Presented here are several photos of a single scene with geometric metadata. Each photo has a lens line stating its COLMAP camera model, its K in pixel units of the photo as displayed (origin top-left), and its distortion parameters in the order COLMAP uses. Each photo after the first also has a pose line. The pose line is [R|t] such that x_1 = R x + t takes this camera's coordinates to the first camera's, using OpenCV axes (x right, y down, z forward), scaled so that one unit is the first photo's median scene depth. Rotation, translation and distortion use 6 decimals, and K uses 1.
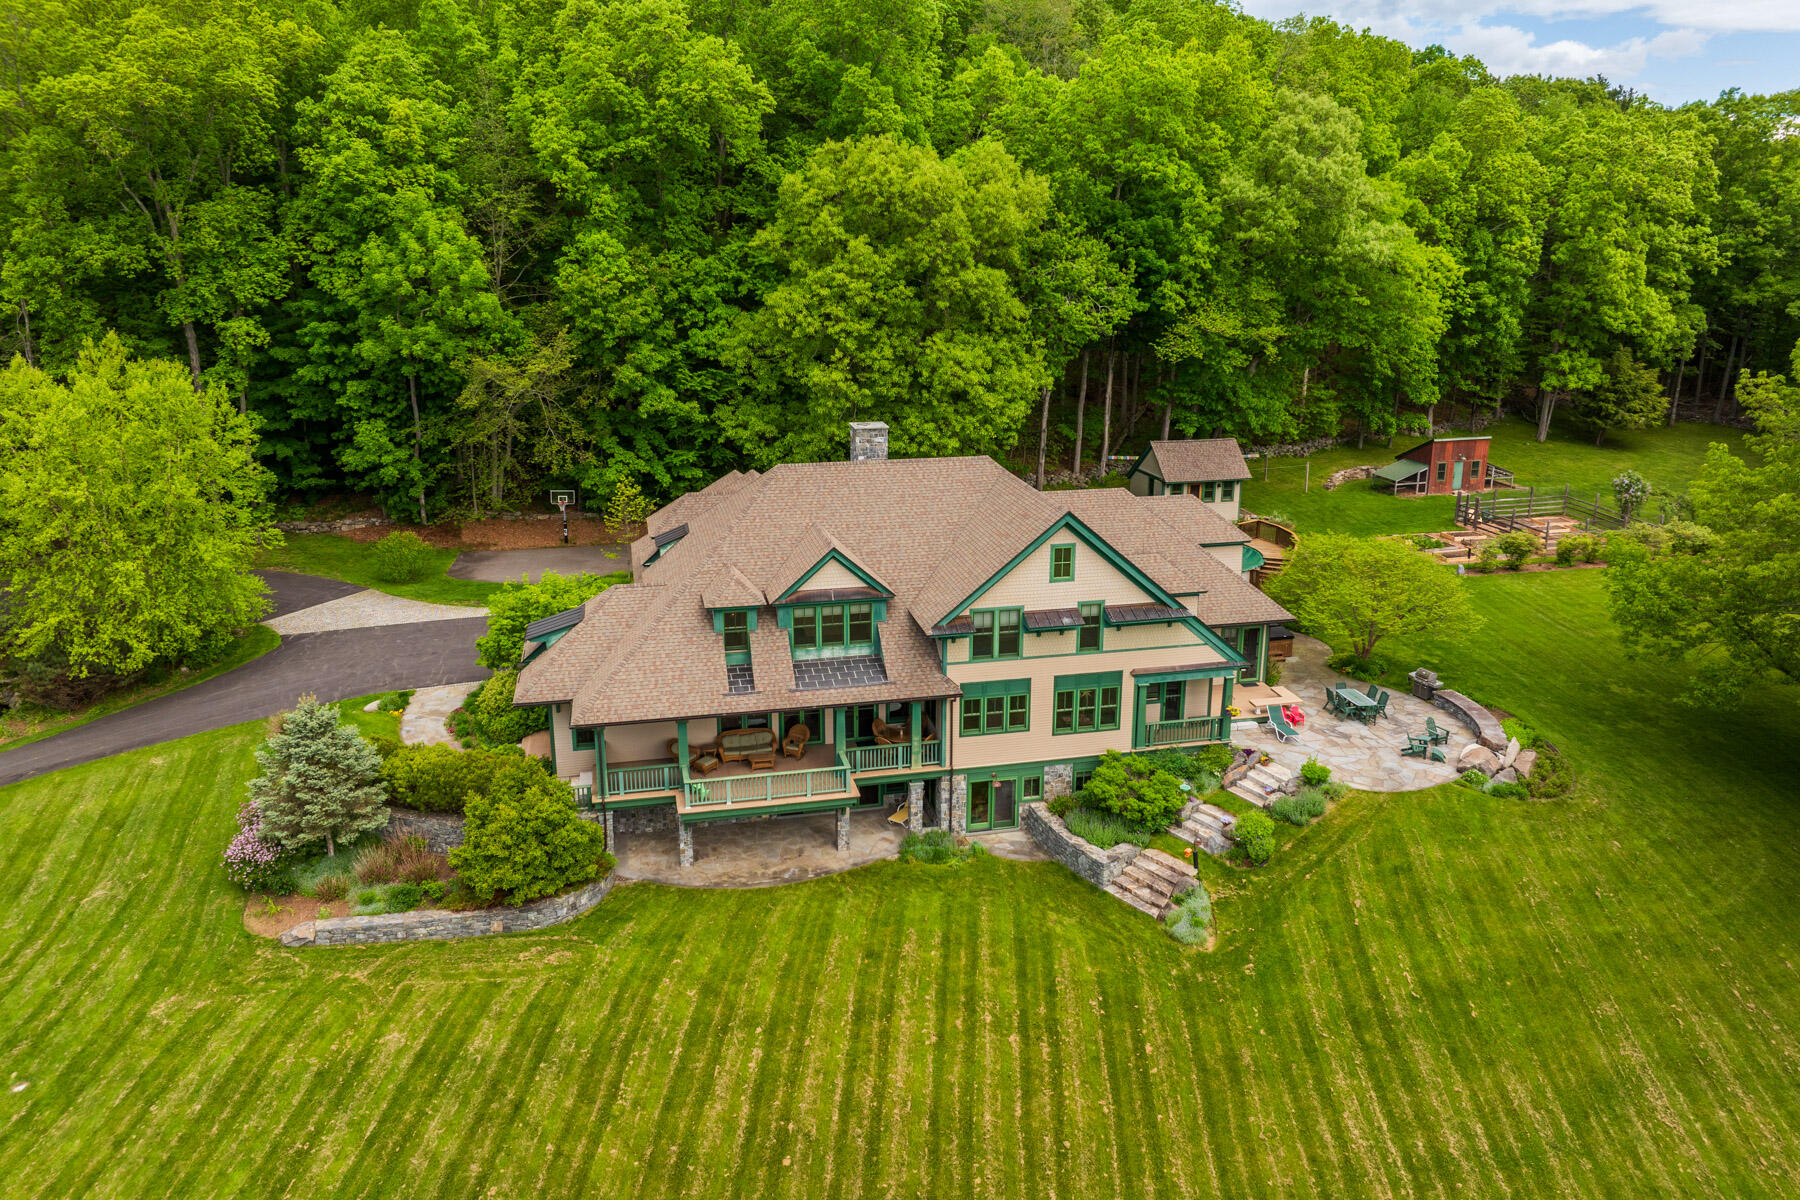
lens RADIAL K [[1272.2, 0, 908.4], [0, 1272.2, 536.3], [0, 0, 1]] dist [-0.049526, 0.014504]
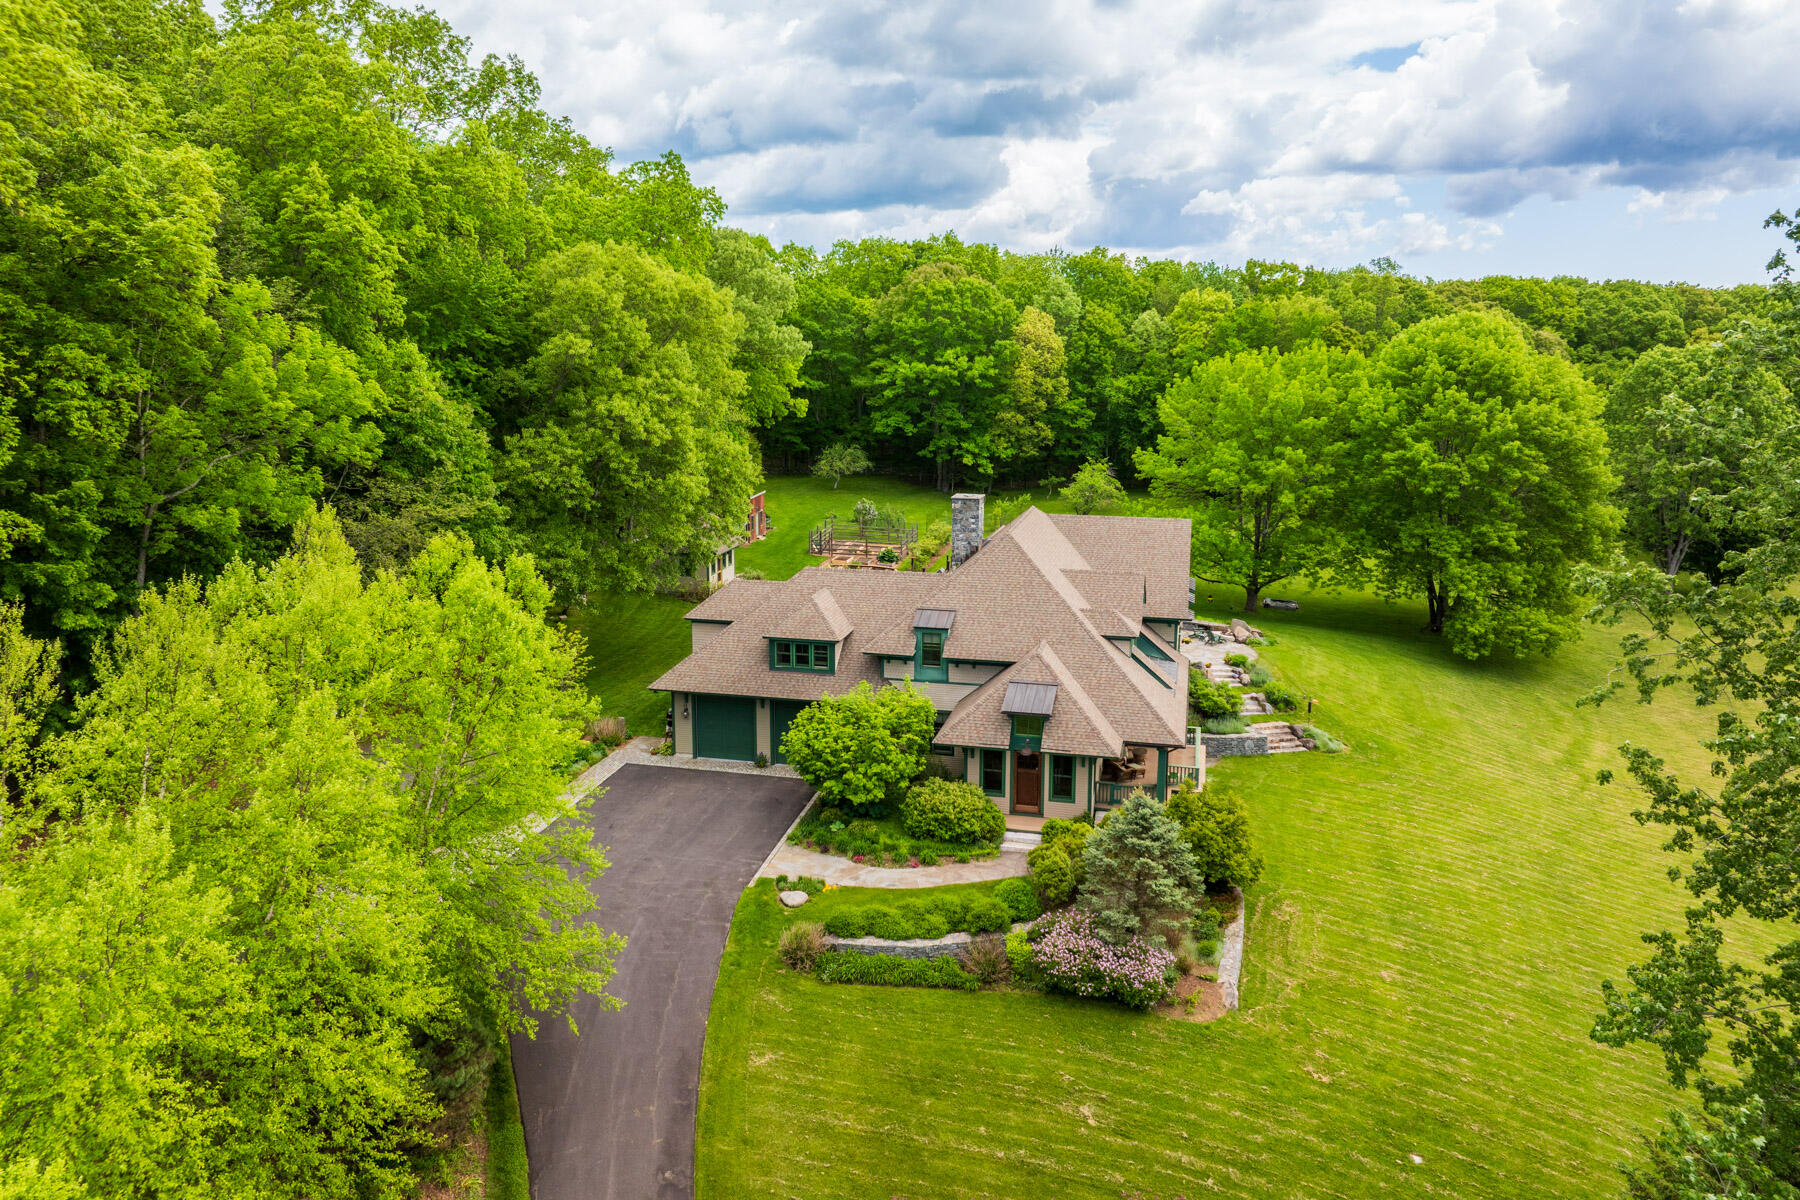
lens RADIAL K [[1272.2, 0, 917.3], [0, 1272.2, 513.7], [0, 0, 1]] dist [-0.049526, 0.014504]
pose [[0.434040, -0.132182, 0.891144, -1.250441], [0.220686, 0.974640, 0.037079, -0.142215], [-0.873445, 0.180569, 0.452204, 0.578224]]
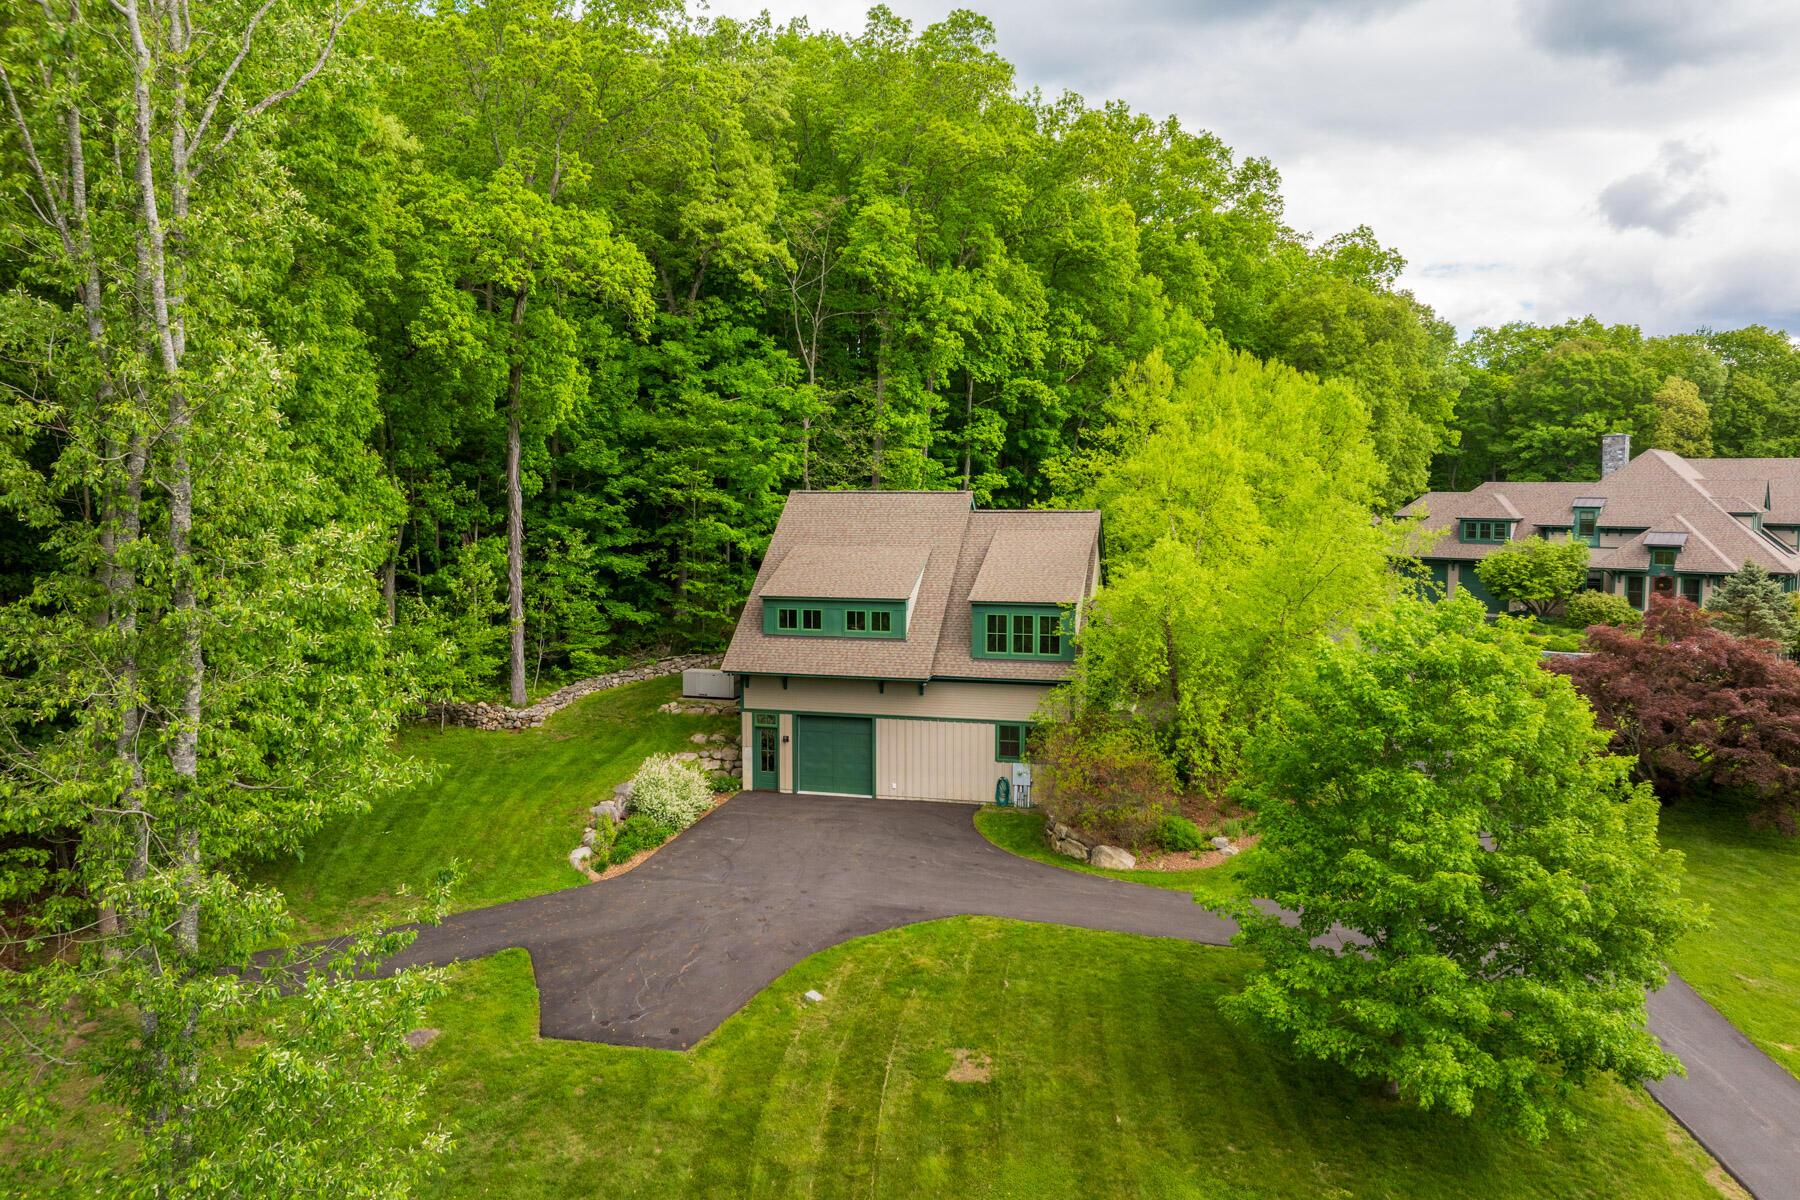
lens RADIAL K [[1272.2, 0, 899.8], [0, 1272.2, 544.8], [0, 0, 1]] dist [-0.049526, 0.014504]
pose [[0.792761, -0.030949, 0.608746, -1.905401], [0.149725, 0.977999, -0.145263, 0.155770], [-0.590857, 0.206303, 0.779953, 0.386068]]
